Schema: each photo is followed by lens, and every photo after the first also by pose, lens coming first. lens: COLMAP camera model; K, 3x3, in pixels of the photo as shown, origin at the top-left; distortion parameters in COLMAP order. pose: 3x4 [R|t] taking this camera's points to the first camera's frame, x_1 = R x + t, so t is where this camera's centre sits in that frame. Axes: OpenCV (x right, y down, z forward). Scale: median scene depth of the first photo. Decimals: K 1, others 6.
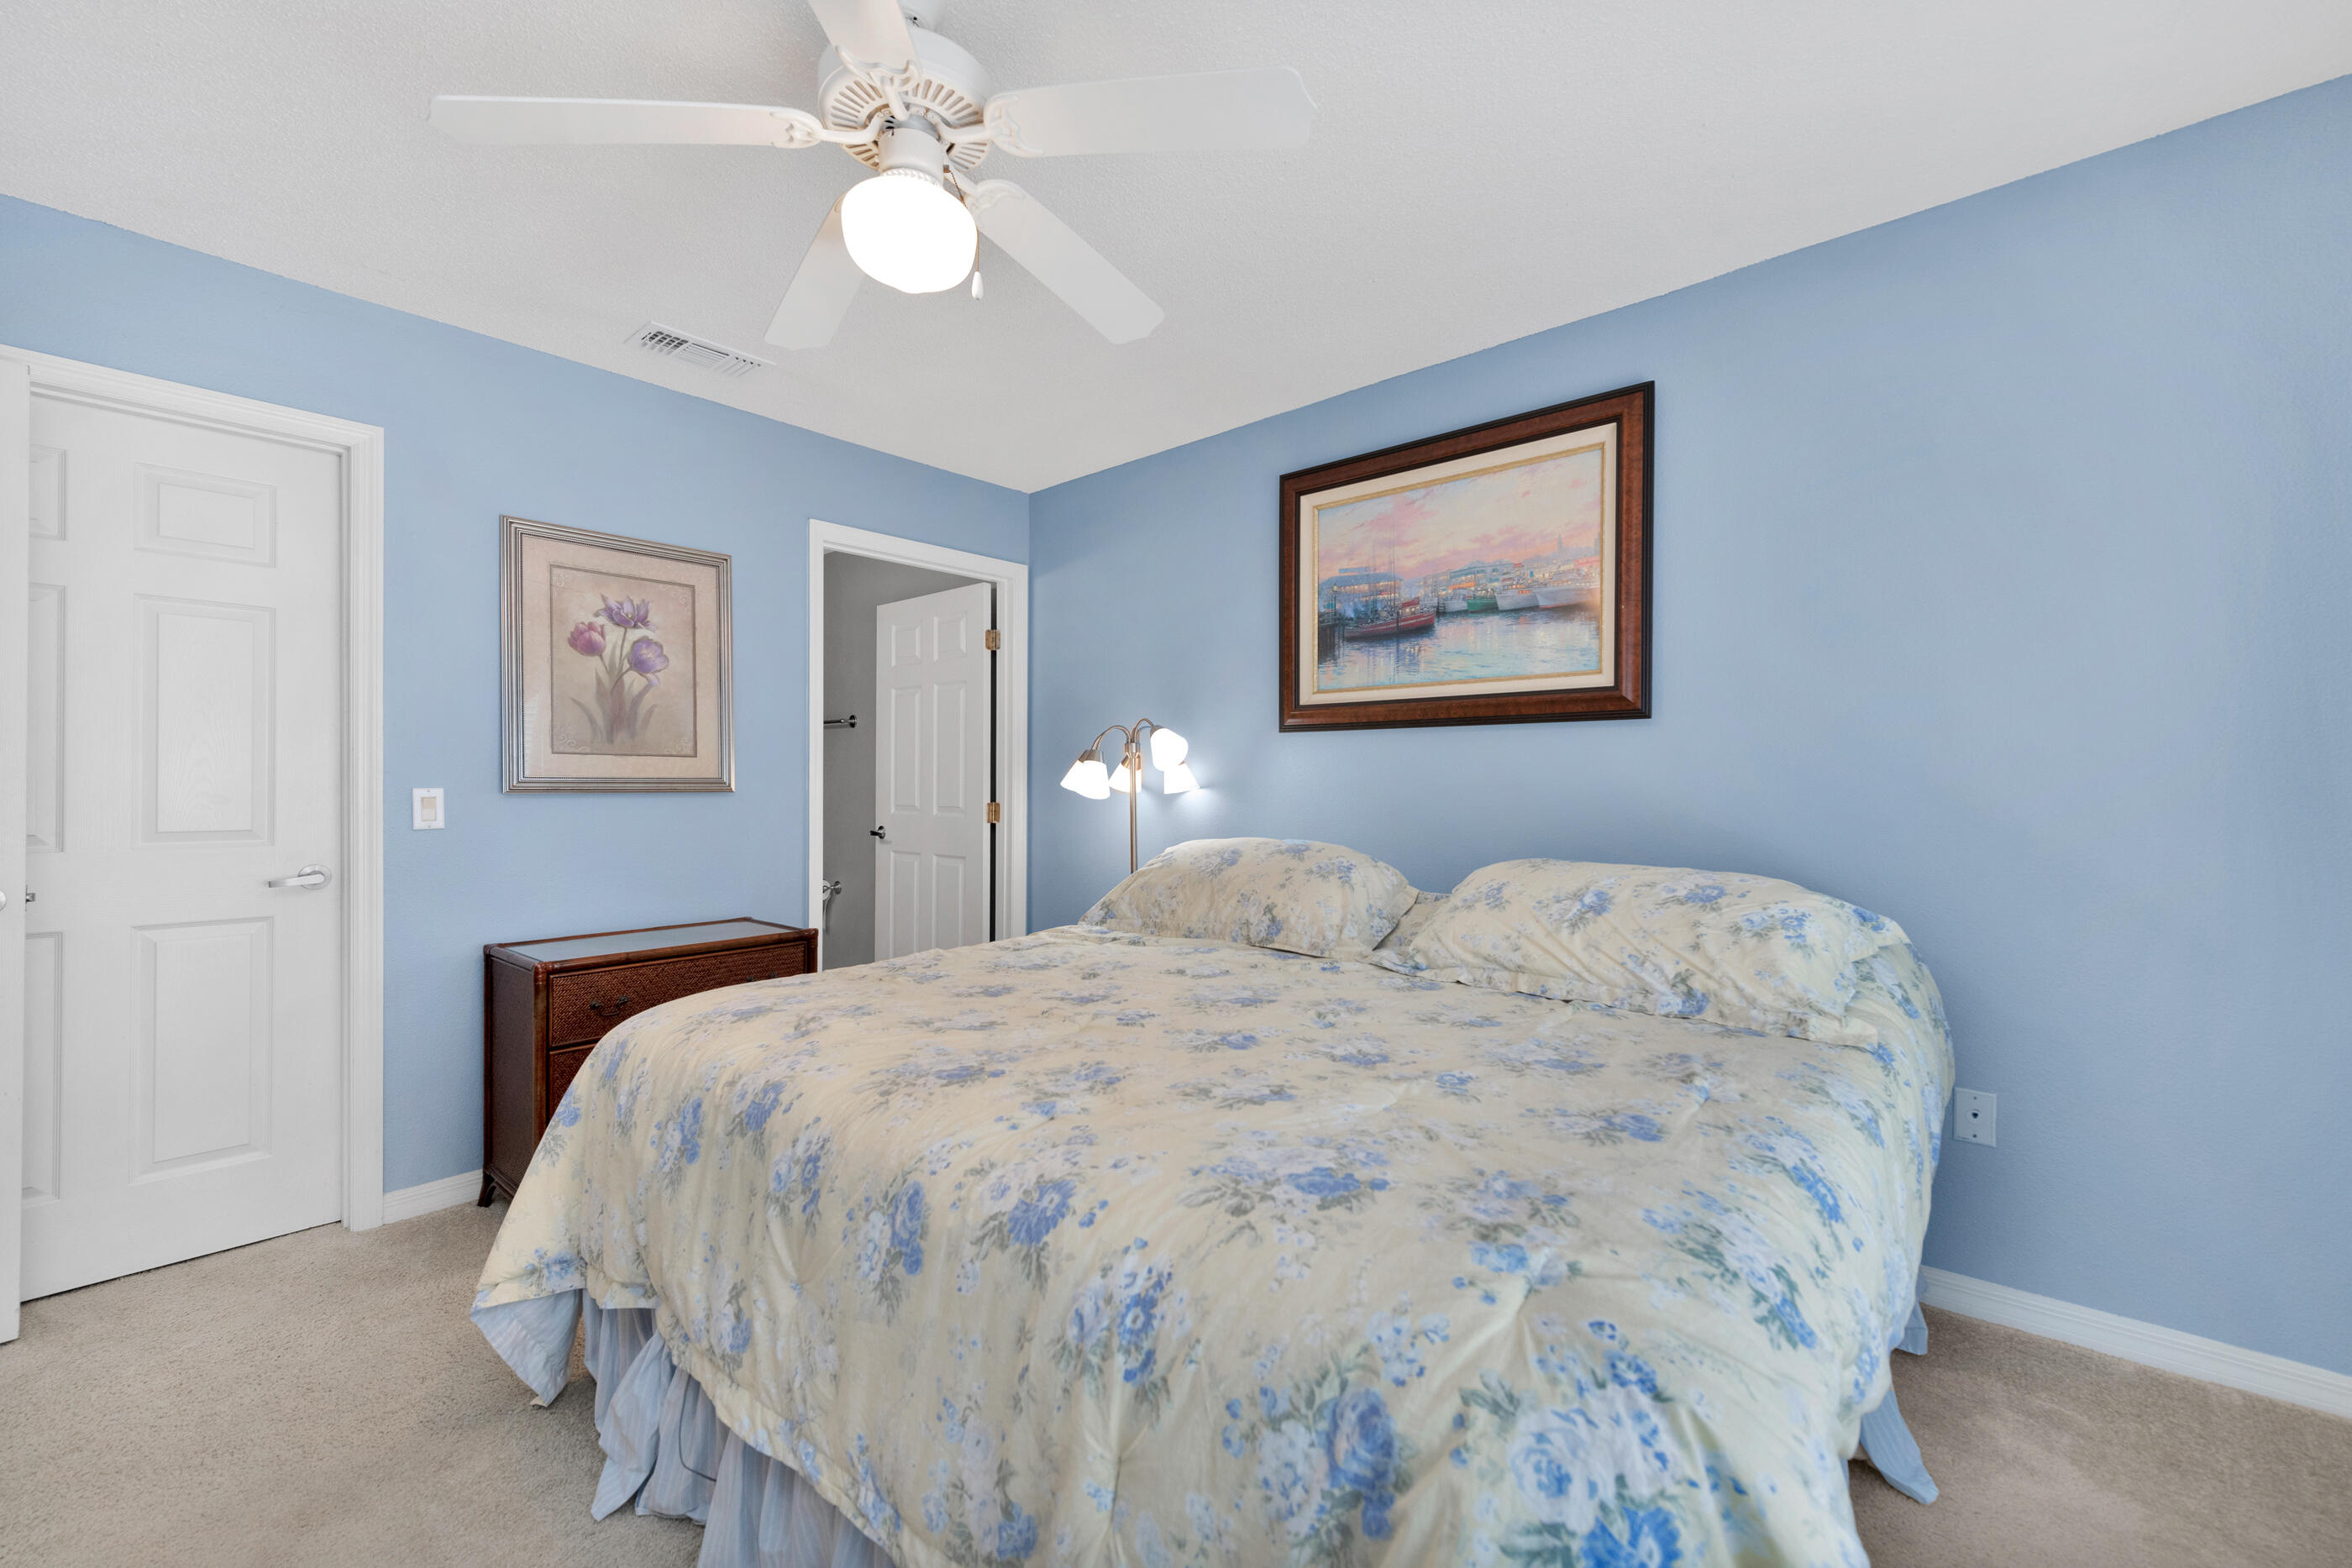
lens RADIAL K [[969.4, 0, 1176.0], [0, 969.4, 784.0], [0, 0, 1]] dist [0.023636, -0.006854]
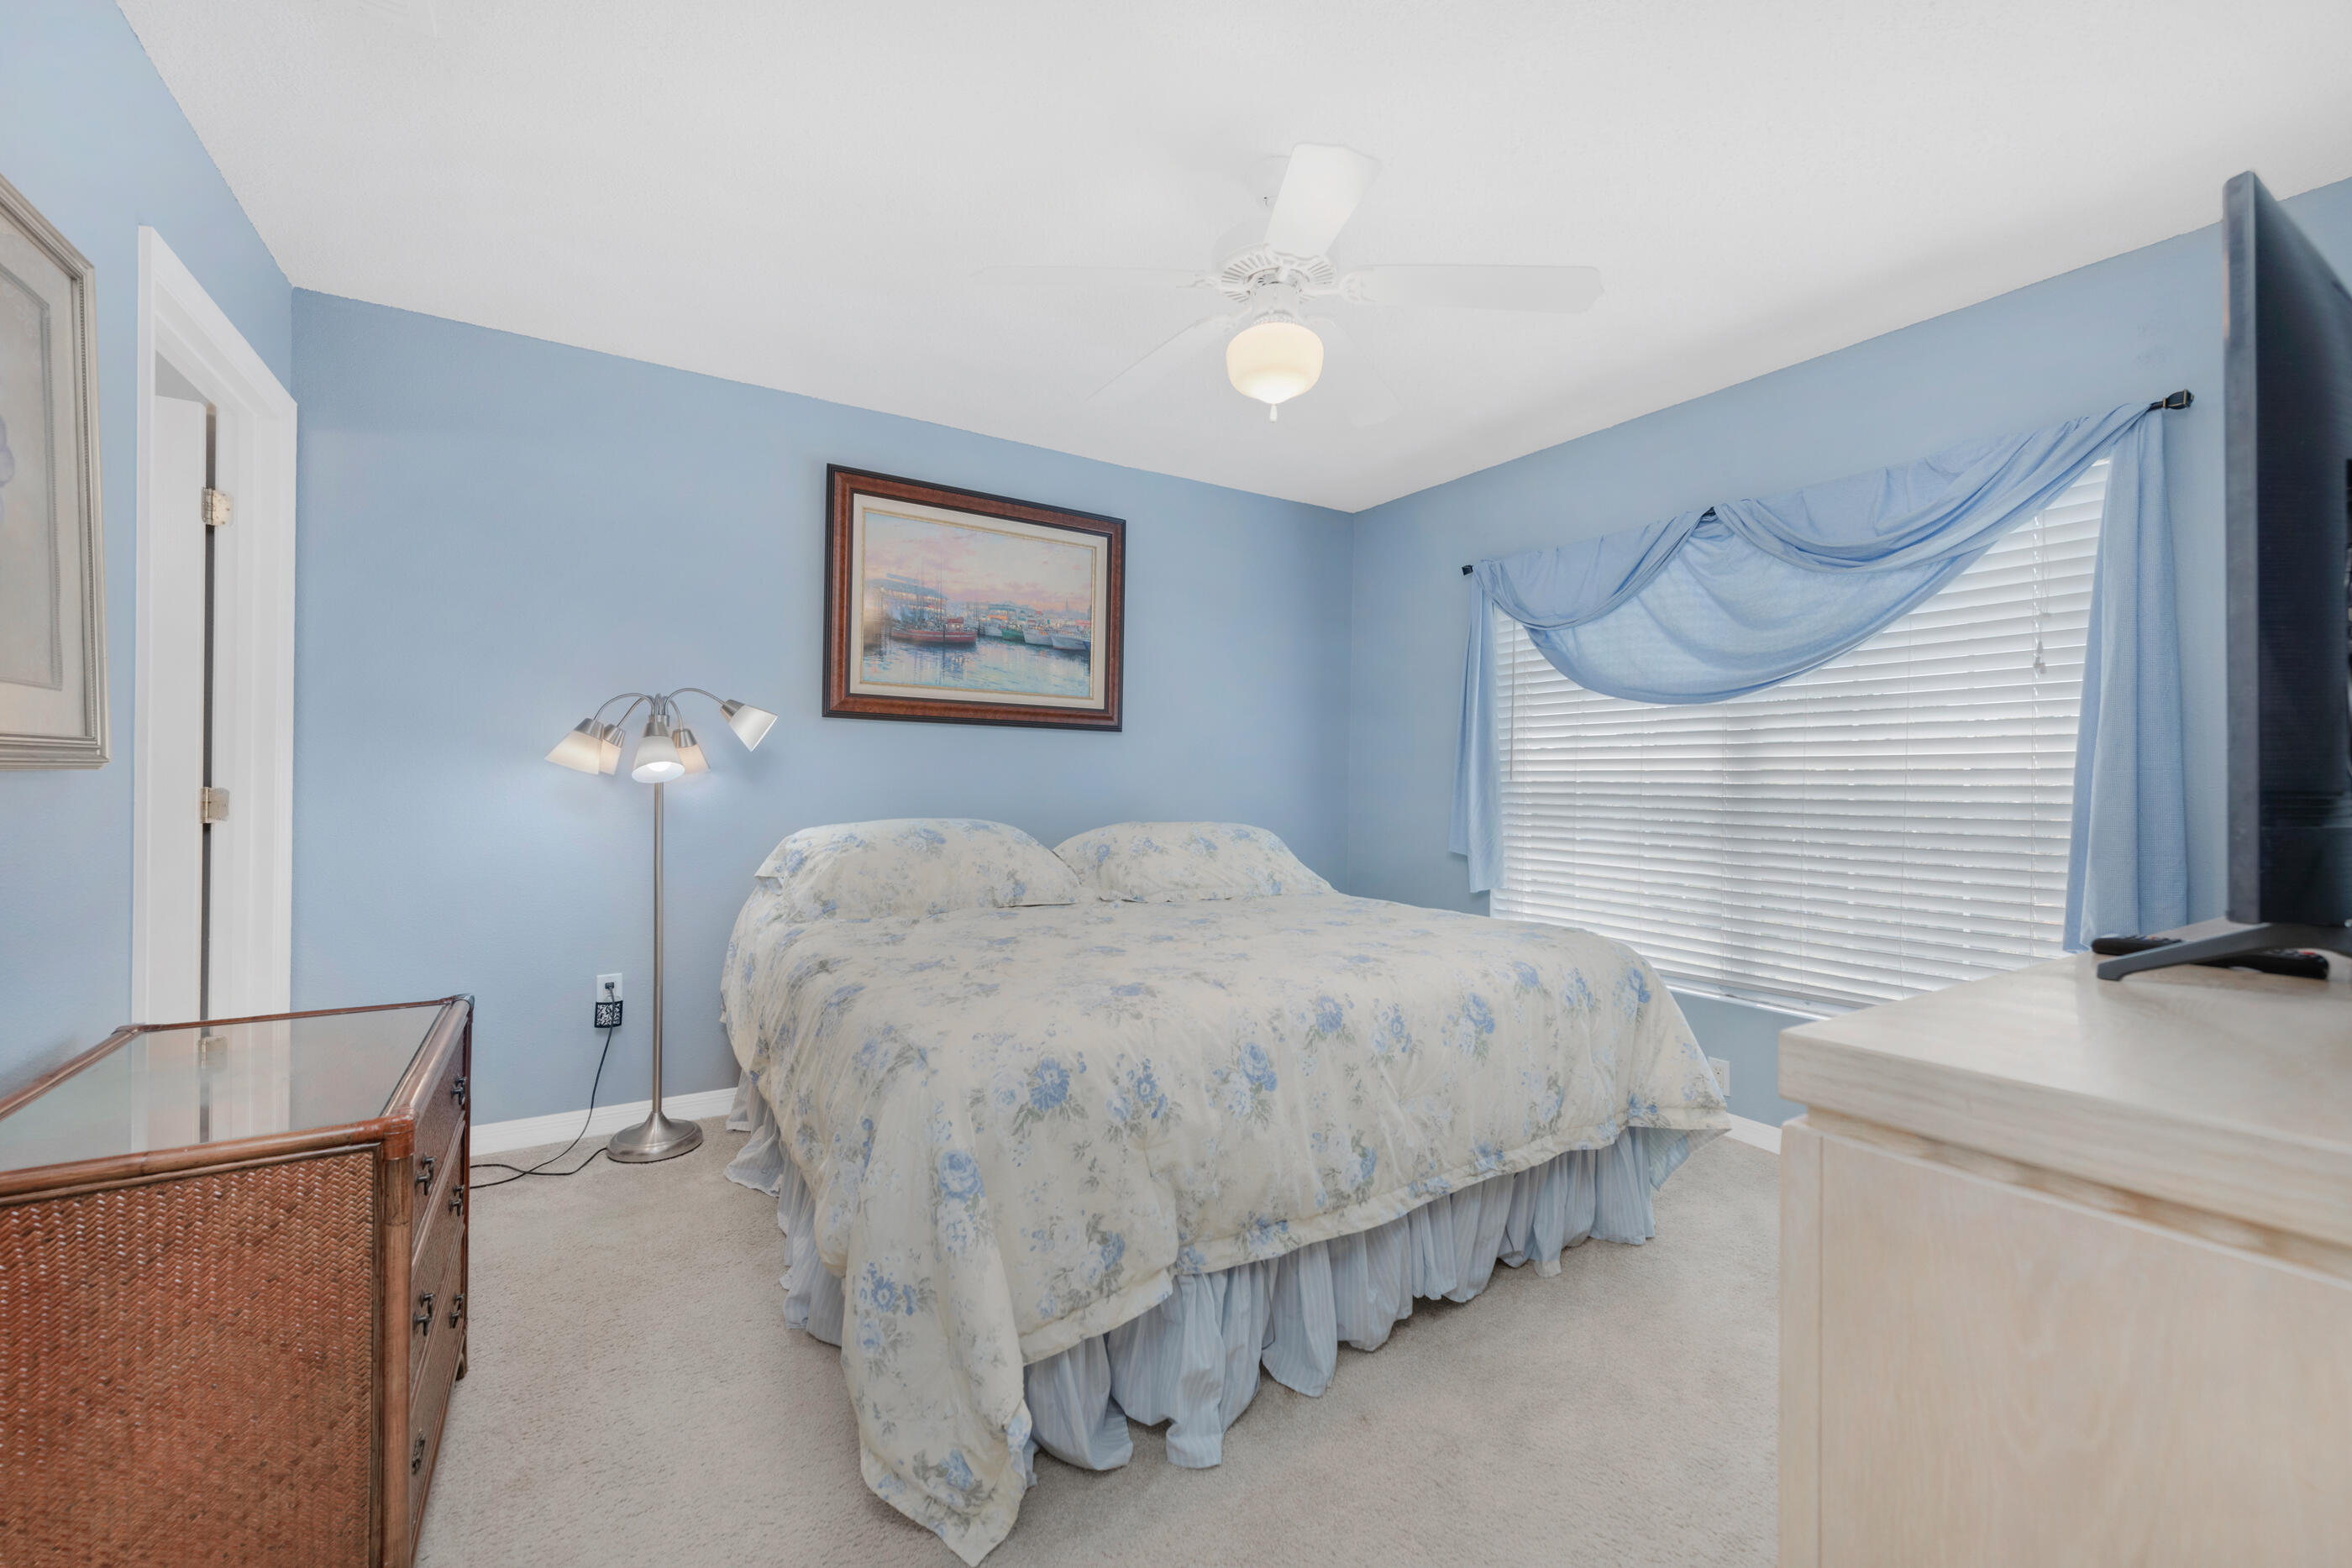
lens RADIAL K [[969.4, 0, 1176.0], [0, 969.4, 784.0], [0, 0, 1]] dist [0.023636, -0.006854]
pose [[0.267861, -0.002338, 0.963455, -0.865567], [-0.017154, 0.999827, 0.007195, 0.003724], [-0.963305, -0.018455, 0.267774, 0.416094]]
